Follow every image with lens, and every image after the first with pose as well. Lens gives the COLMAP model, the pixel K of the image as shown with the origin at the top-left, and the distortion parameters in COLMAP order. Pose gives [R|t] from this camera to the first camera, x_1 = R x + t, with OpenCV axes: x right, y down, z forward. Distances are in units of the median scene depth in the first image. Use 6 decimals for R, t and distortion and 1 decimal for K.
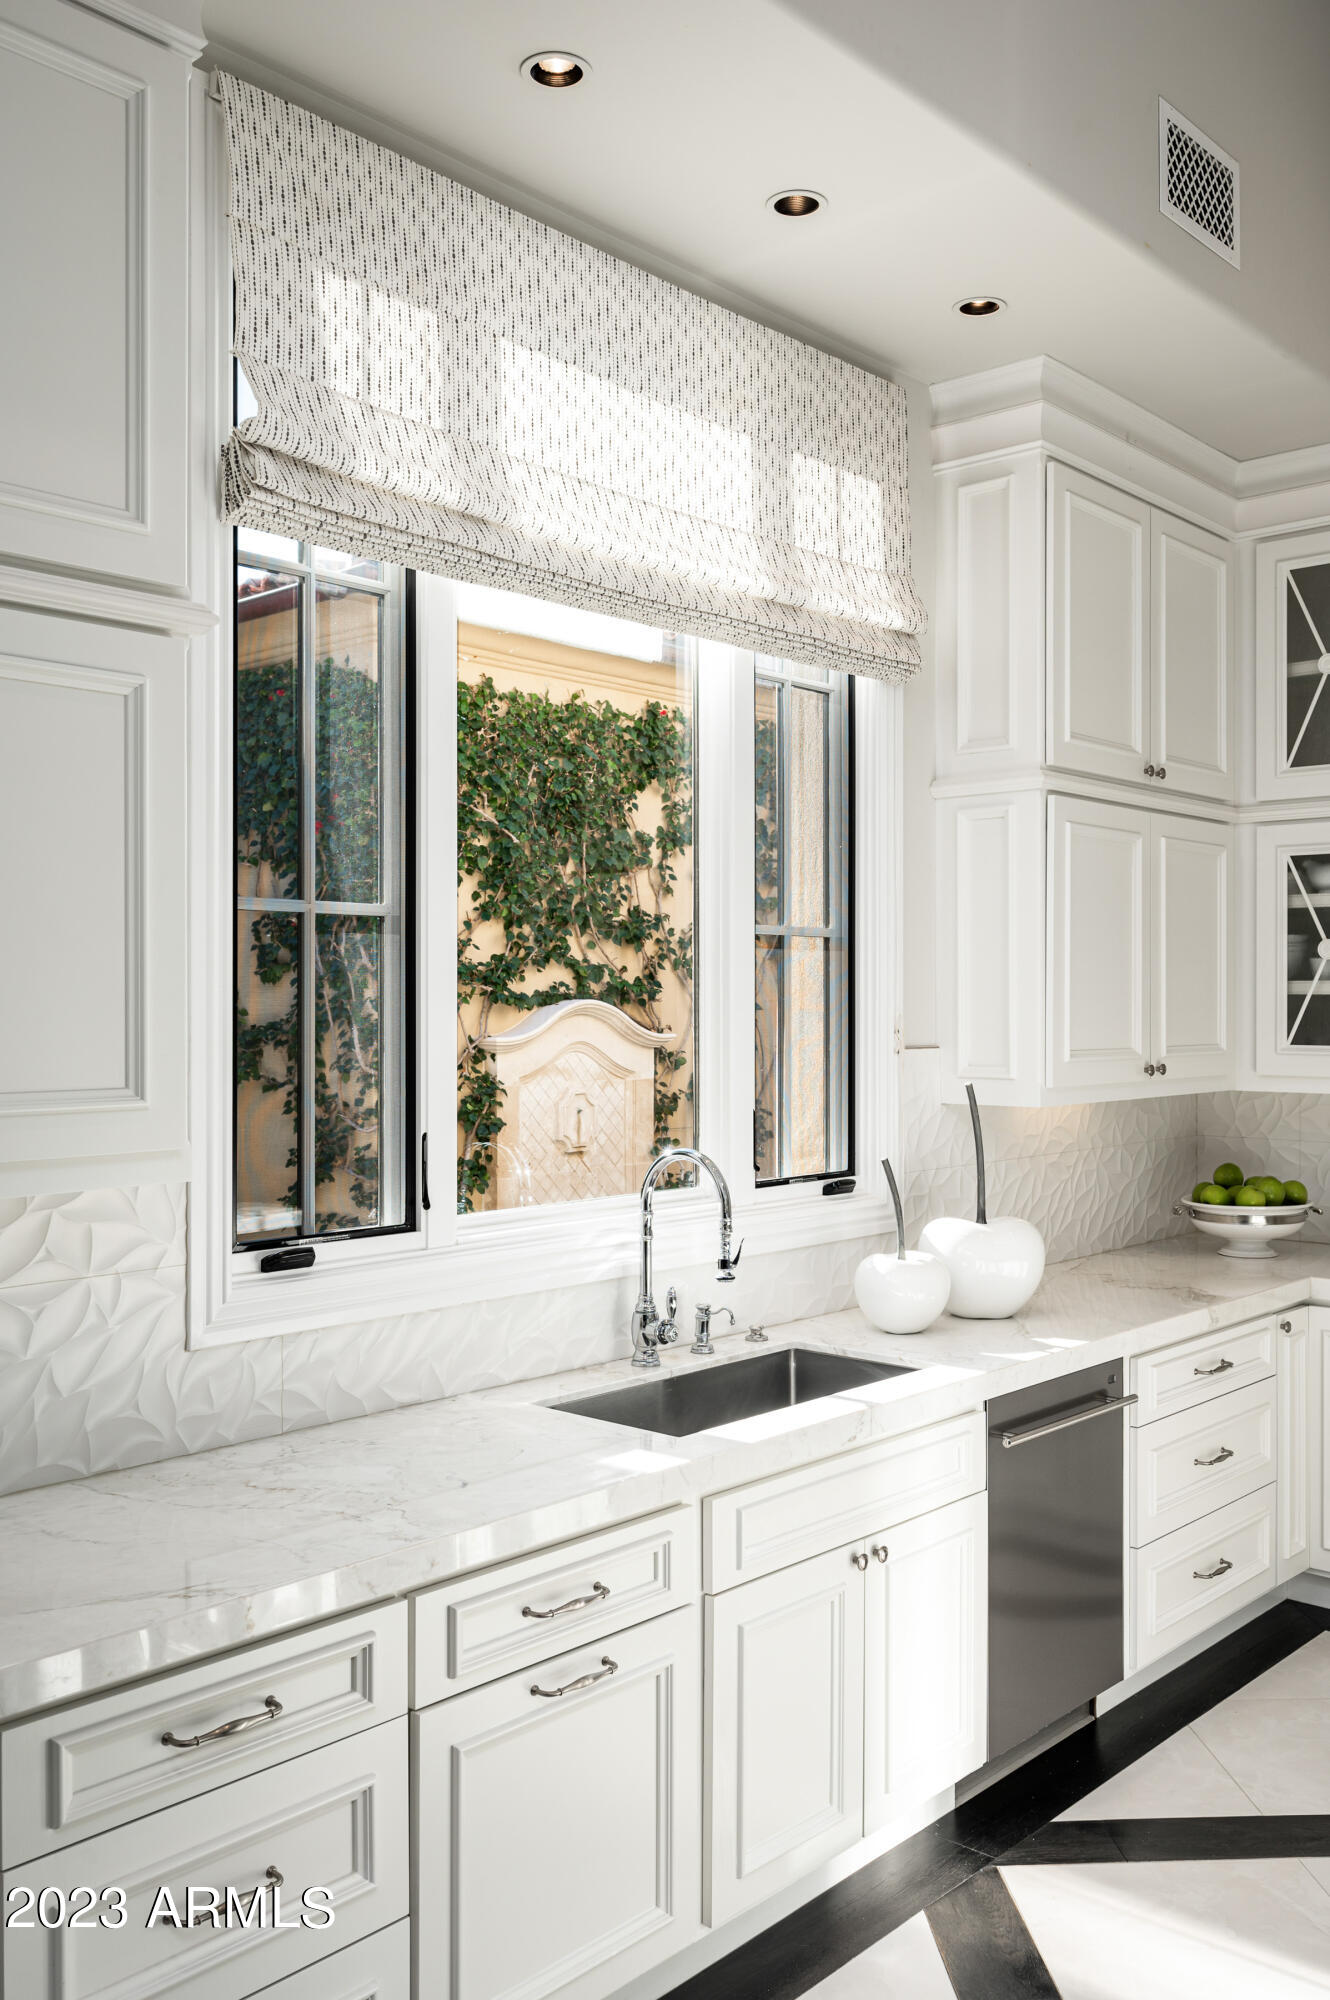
lens RADIAL K [[1747.9, 0, 673.1], [0, 1747.9, 1000.1], [0, 0, 1]] dist [-0.002945, -0.005170]
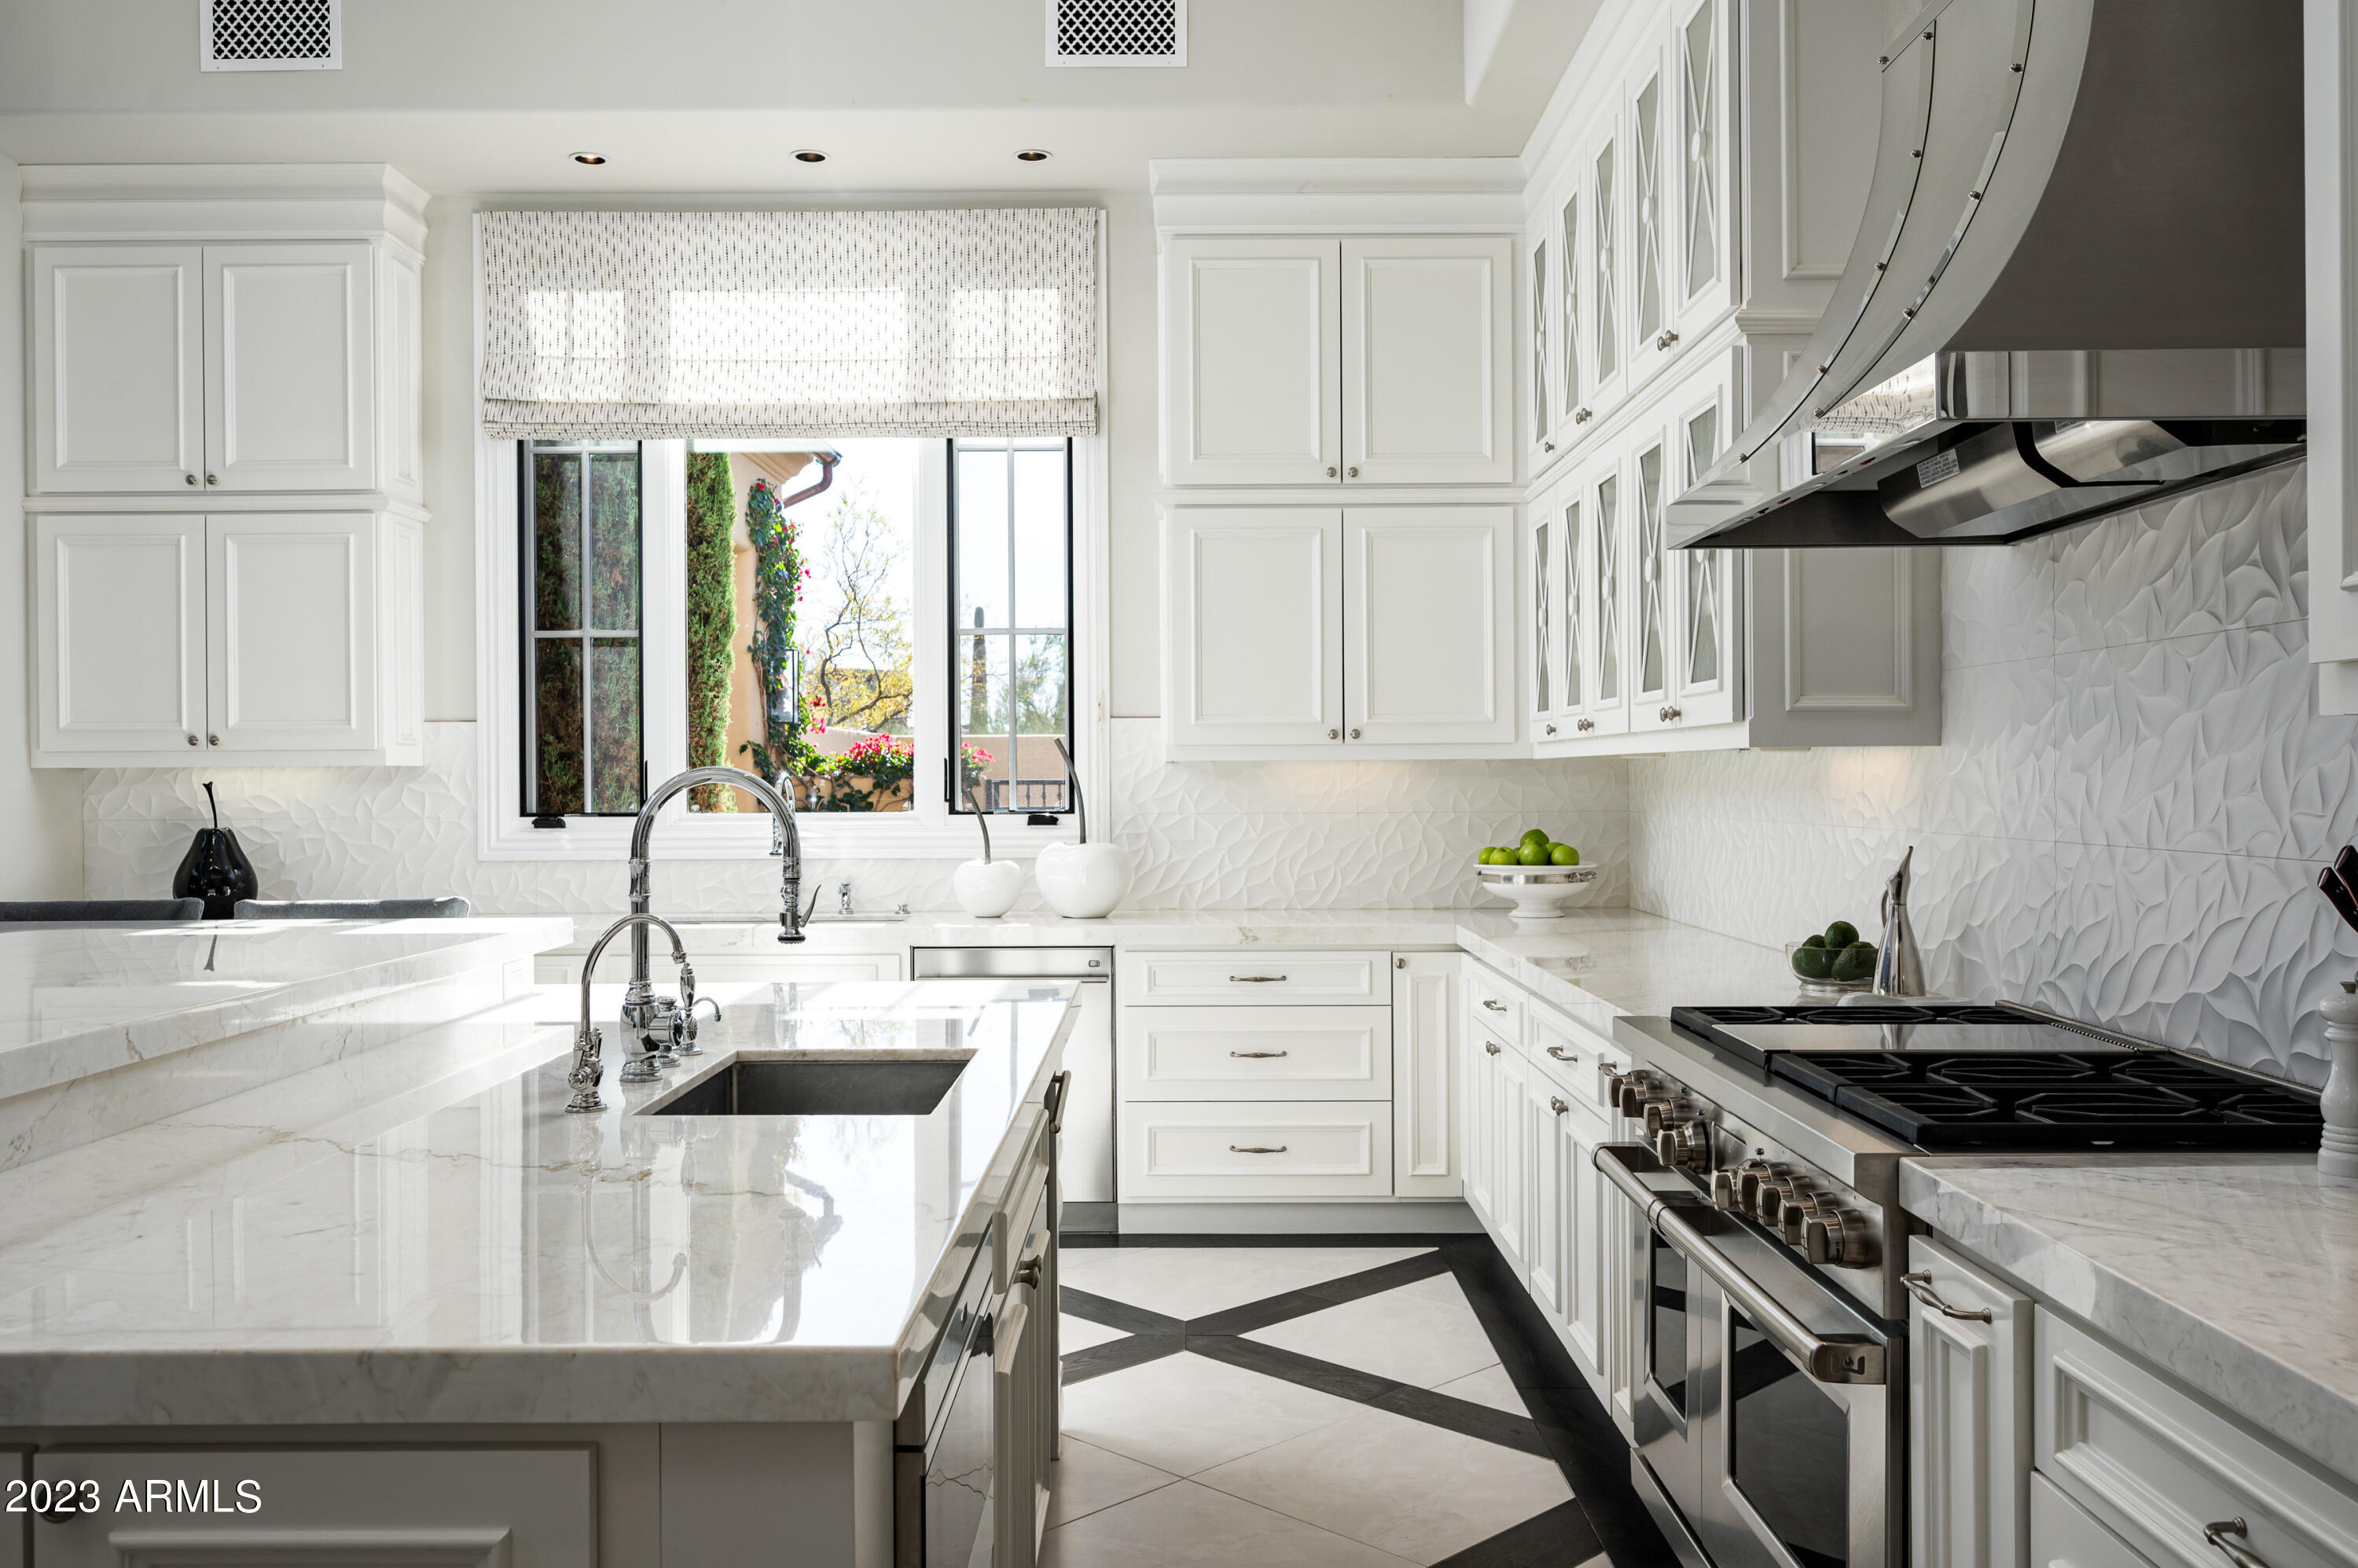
lens RADIAL K [[1916.4, 0, 1179.8], [0, 1916.4, 780.1], [0, 0, 1]] dist [-0.005783, 0.008012]
pose [[0.664753, -0.002709, -0.747058, 1.412682], [0.007309, 0.999969, 0.002878, 0.081726], [0.747027, -0.007373, 0.664752, 0.111531]]
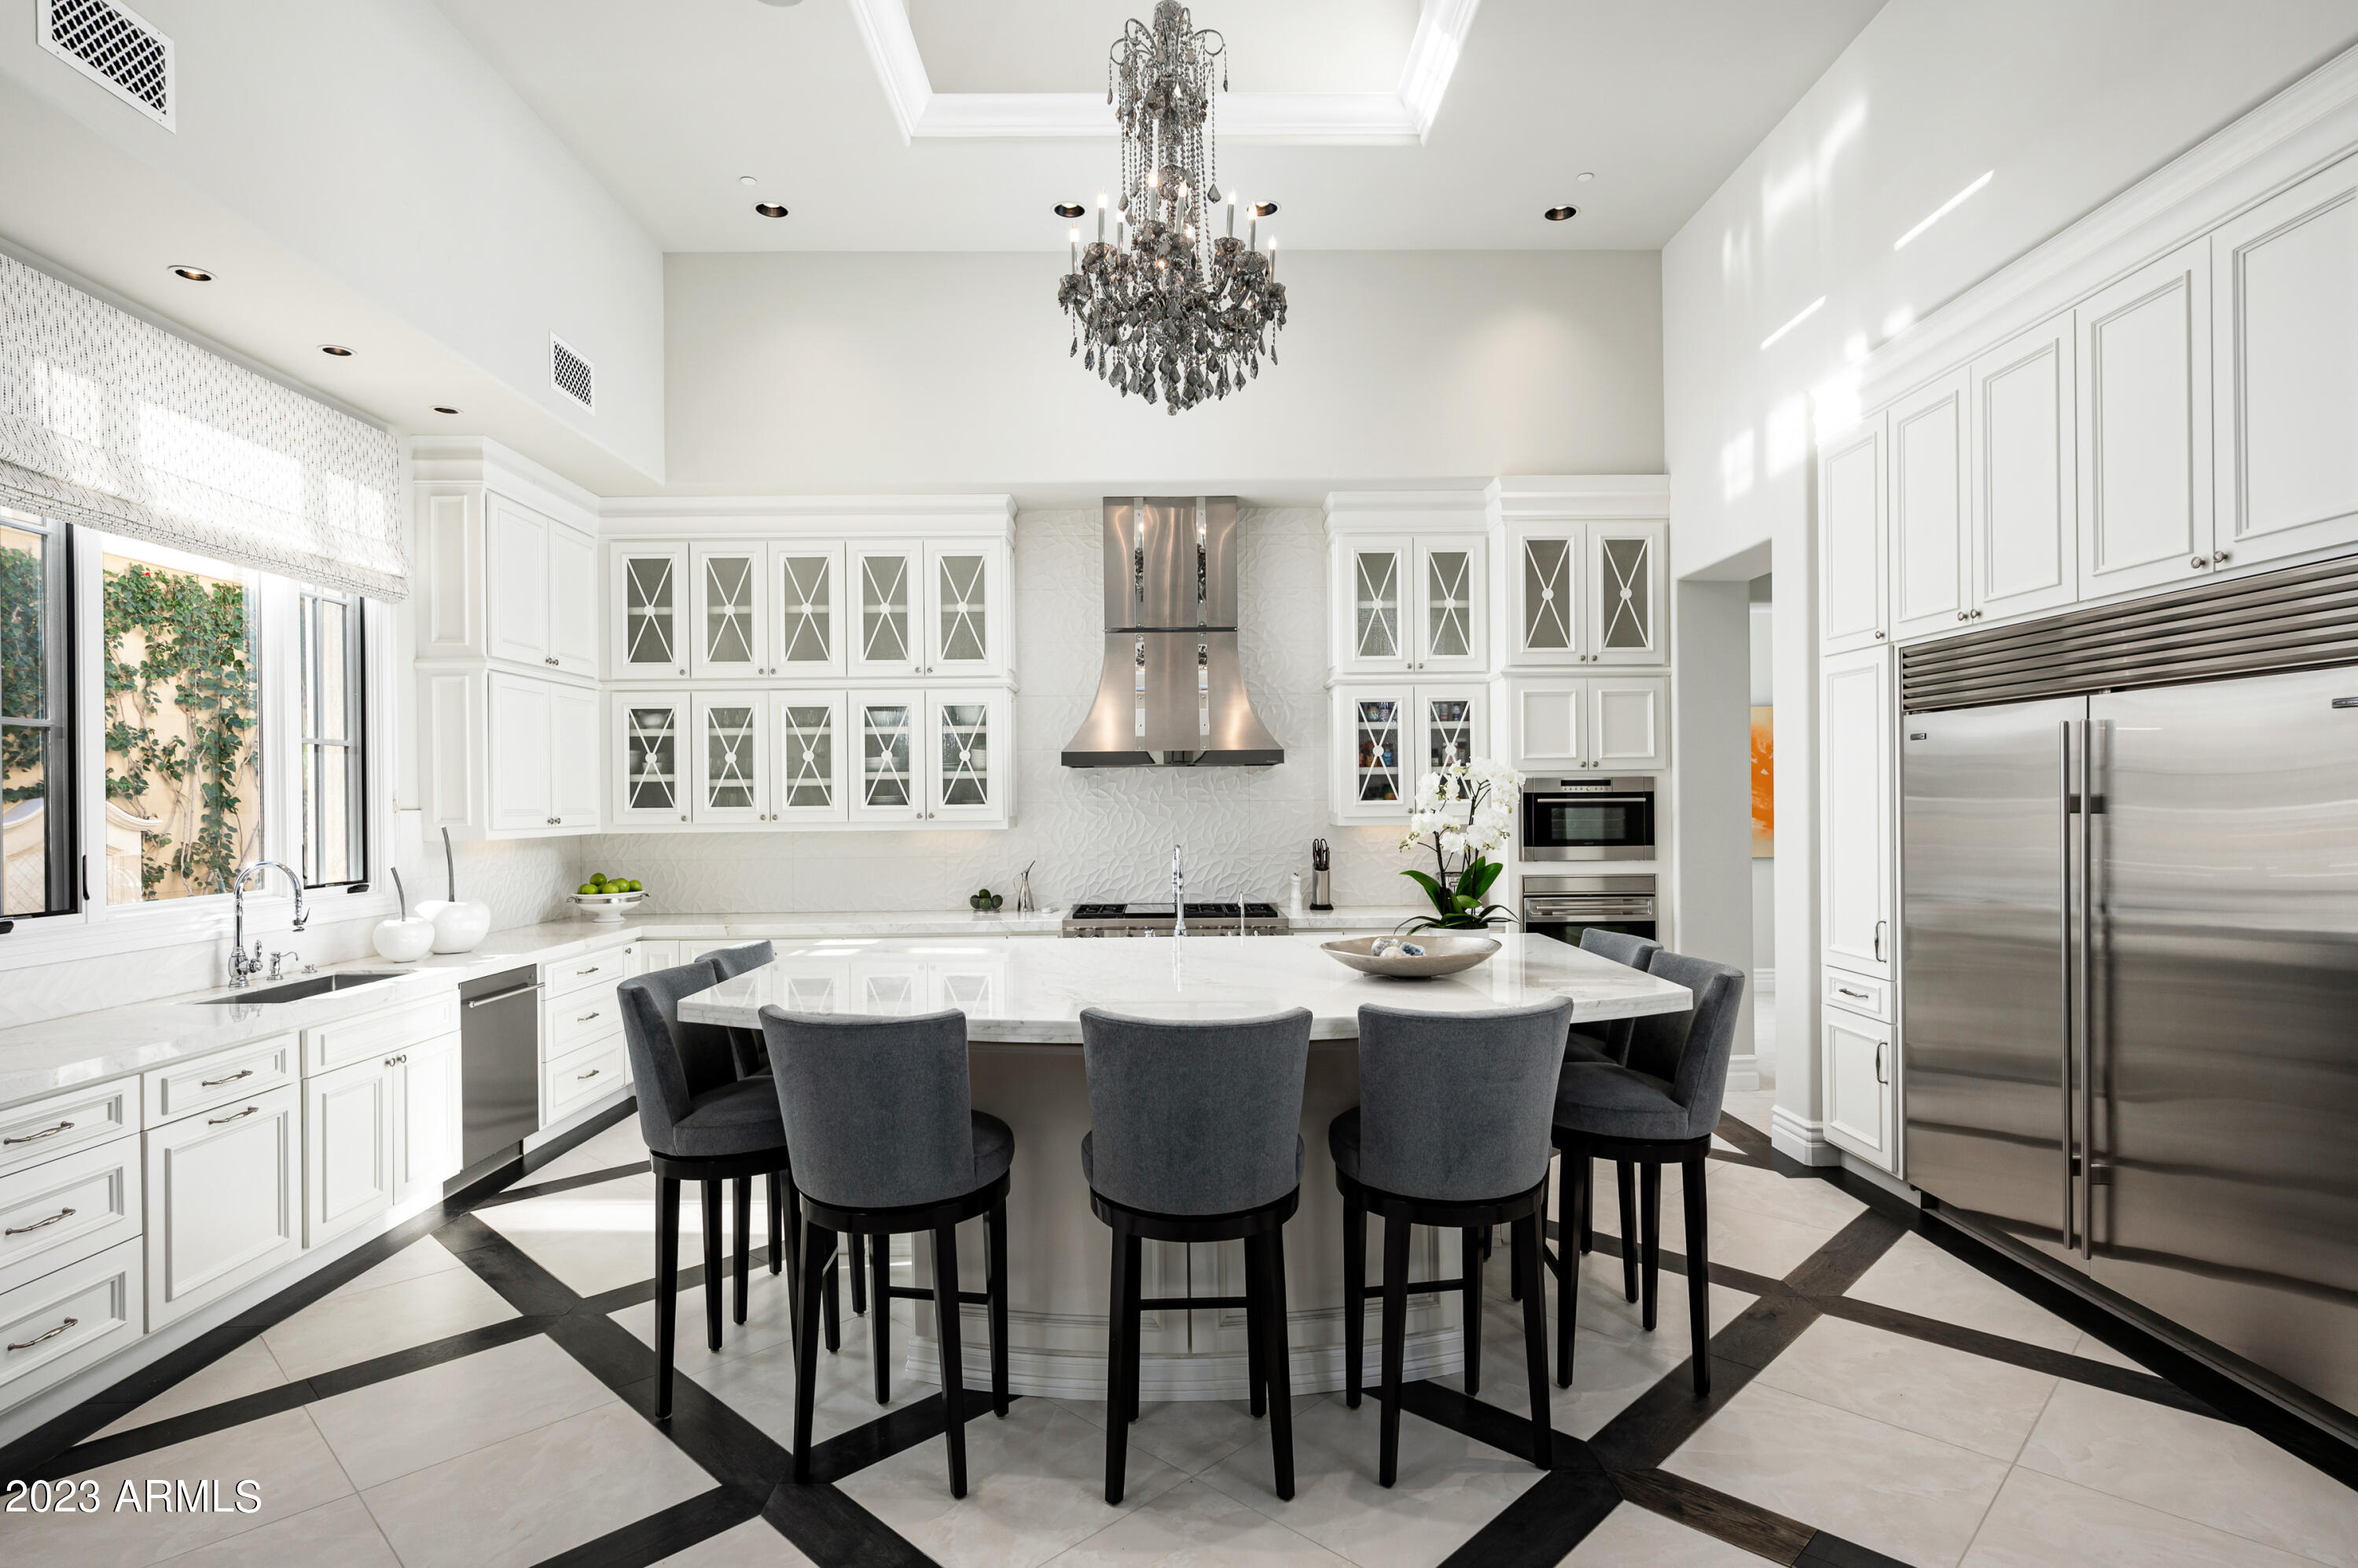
lens RADIAL K [[1217.0, 0, 1185.5], [0, 1217.0, 801.4], [0, 0, 1]] dist [-0.000843, -0.000487]
pose [[0.737653, -0.009682, 0.675111, -0.130365], [0.010031, 0.999944, 0.003380, 0.026798], [-0.675106, 0.004278, 0.737708, -0.518307]]
